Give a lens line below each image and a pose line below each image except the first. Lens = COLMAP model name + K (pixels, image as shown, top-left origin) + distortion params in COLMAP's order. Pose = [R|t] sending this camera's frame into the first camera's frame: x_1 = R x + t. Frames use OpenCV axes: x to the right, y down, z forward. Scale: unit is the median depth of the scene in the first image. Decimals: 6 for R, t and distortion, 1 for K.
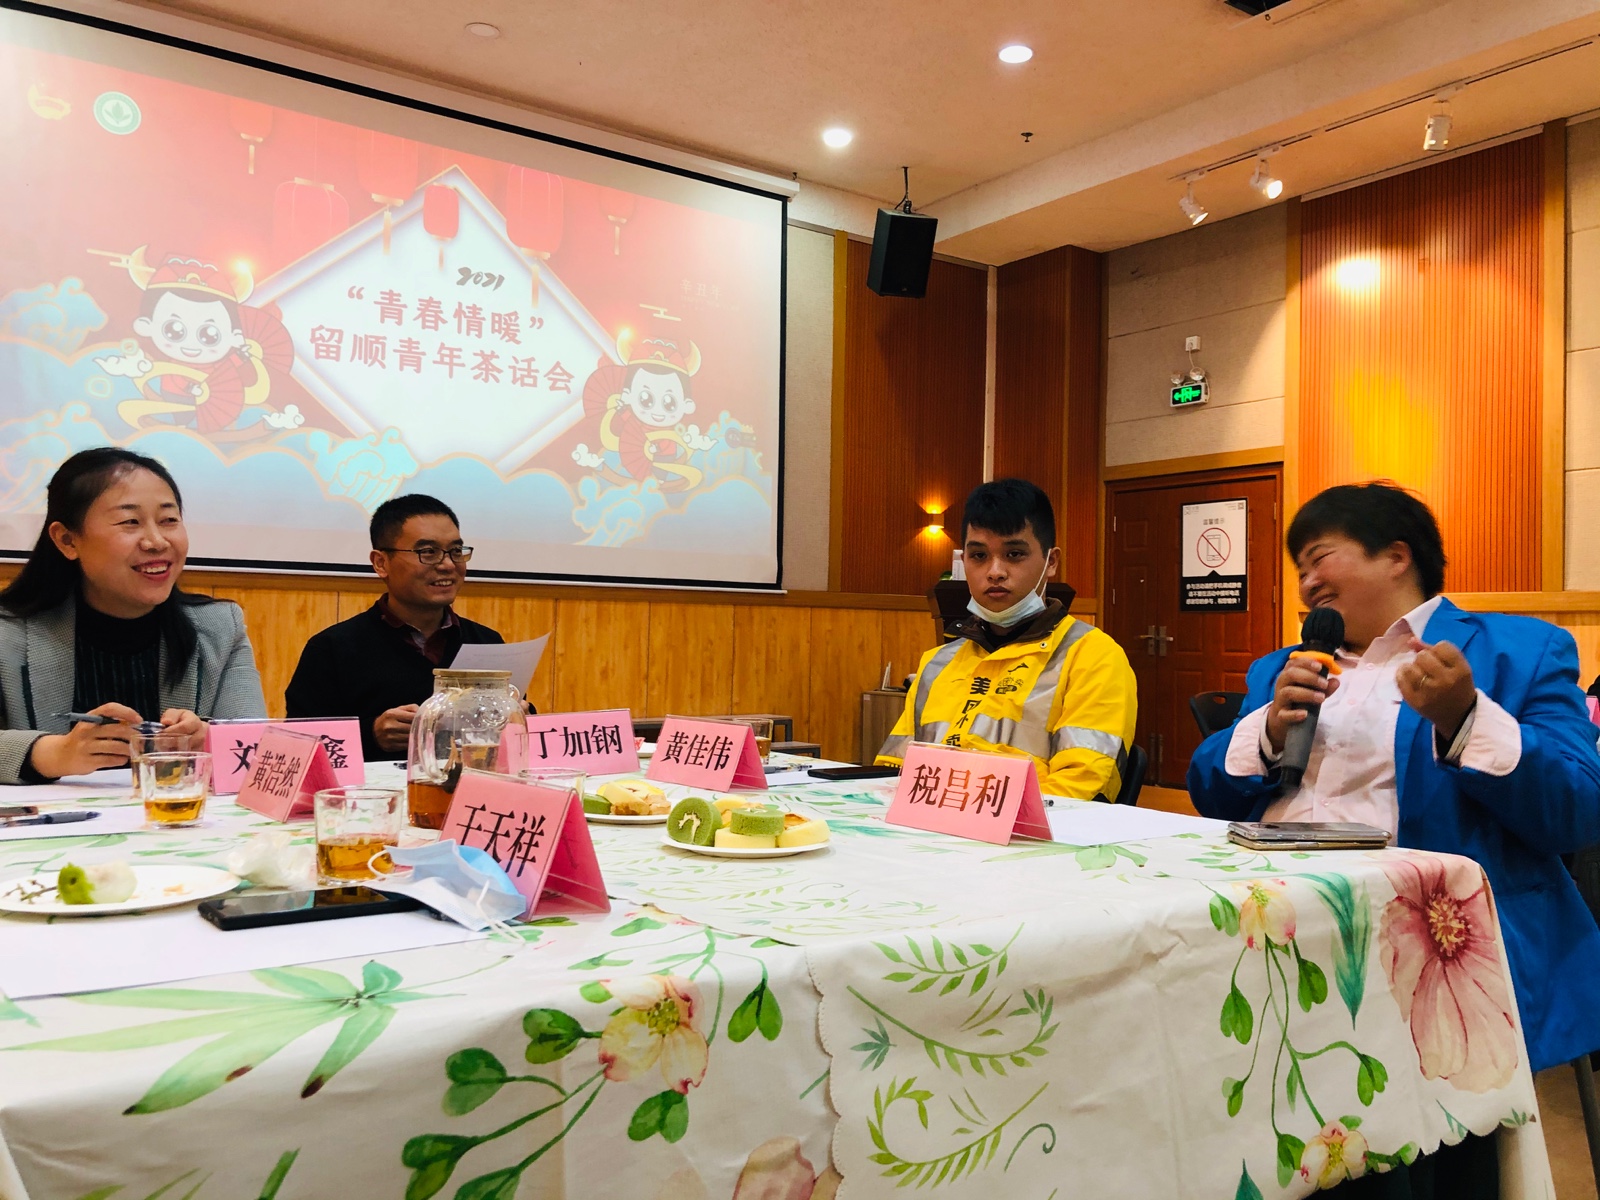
lens RADIAL K [[1314.7, 0, 799.4], [0, 1314.7, 618.3], [0, 0, 1]] dist [0.051727, -0.081111]
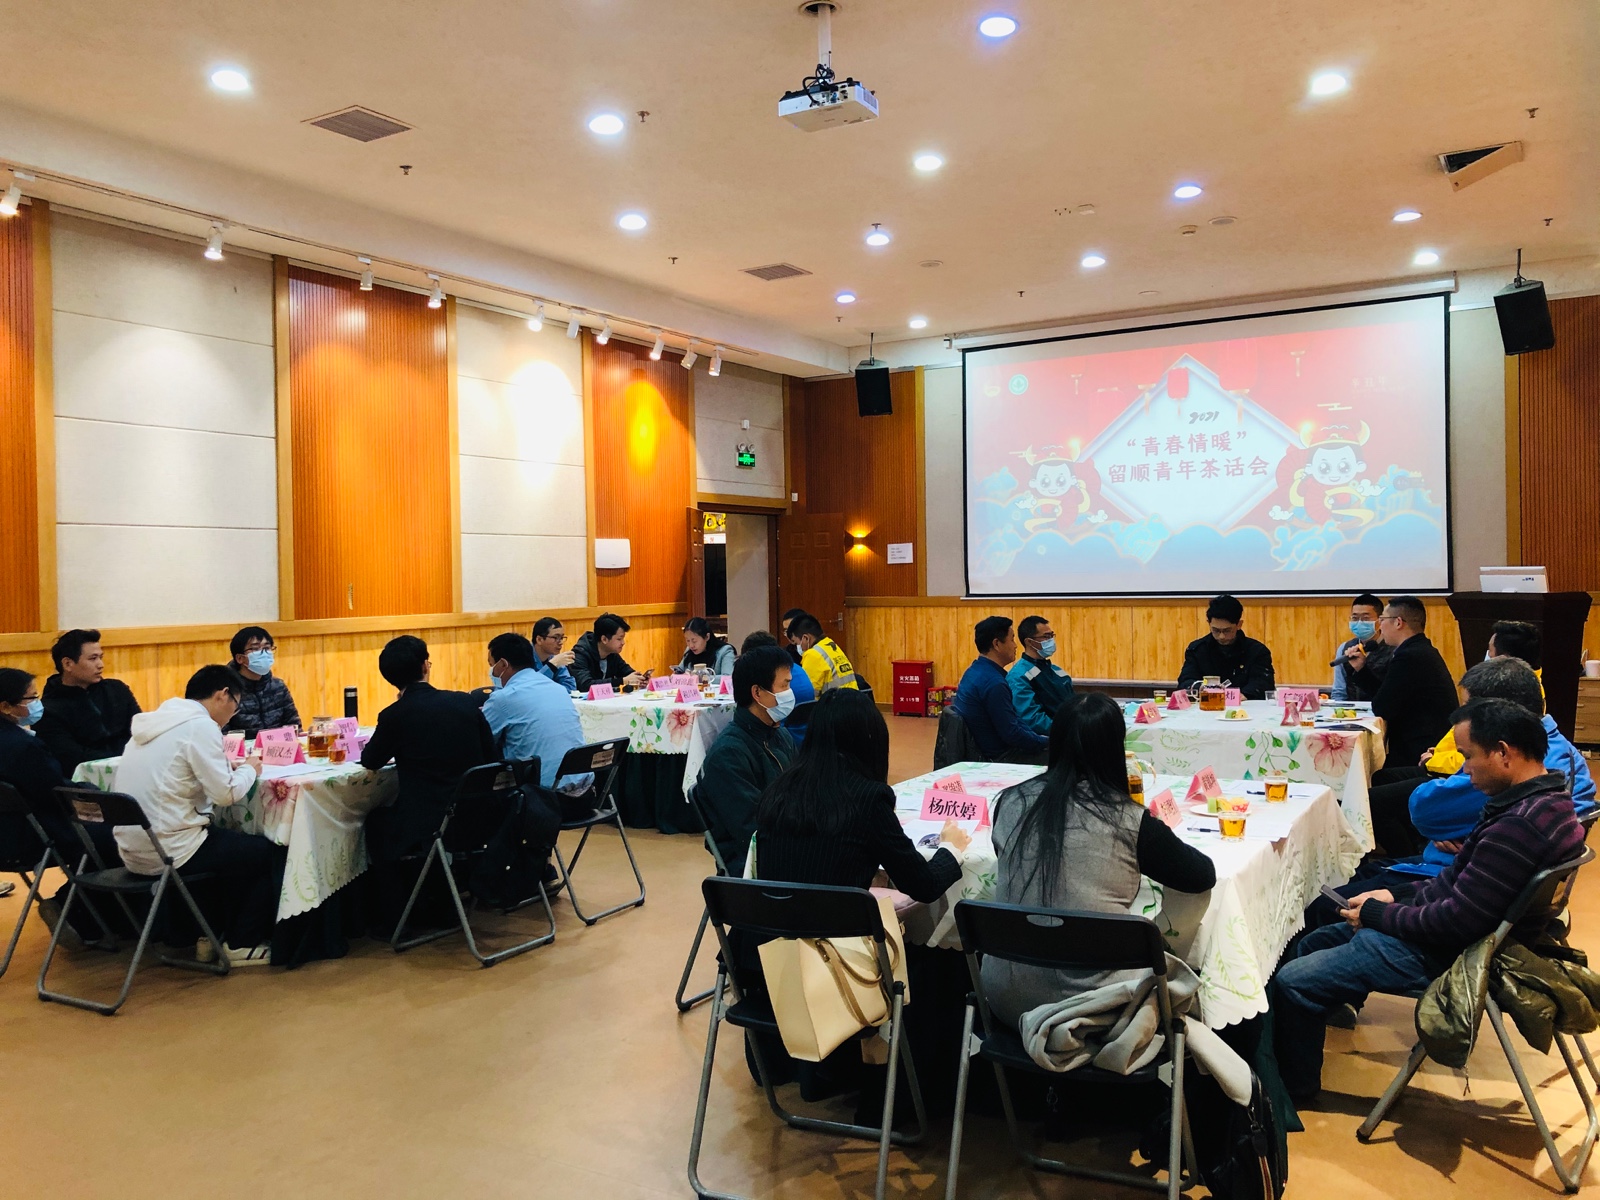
lens RADIAL K [[1314.7, 0, 805.8], [0, 1314.7, 592.0], [0, 0, 1]] dist [0.051727, -0.081111]
pose [[0.403060, -0.017220, -0.915012, 1.083370], [0.039045, 0.999236, -0.001605, -0.052456], [0.914340, -0.035079, 0.403424, -0.143100]]
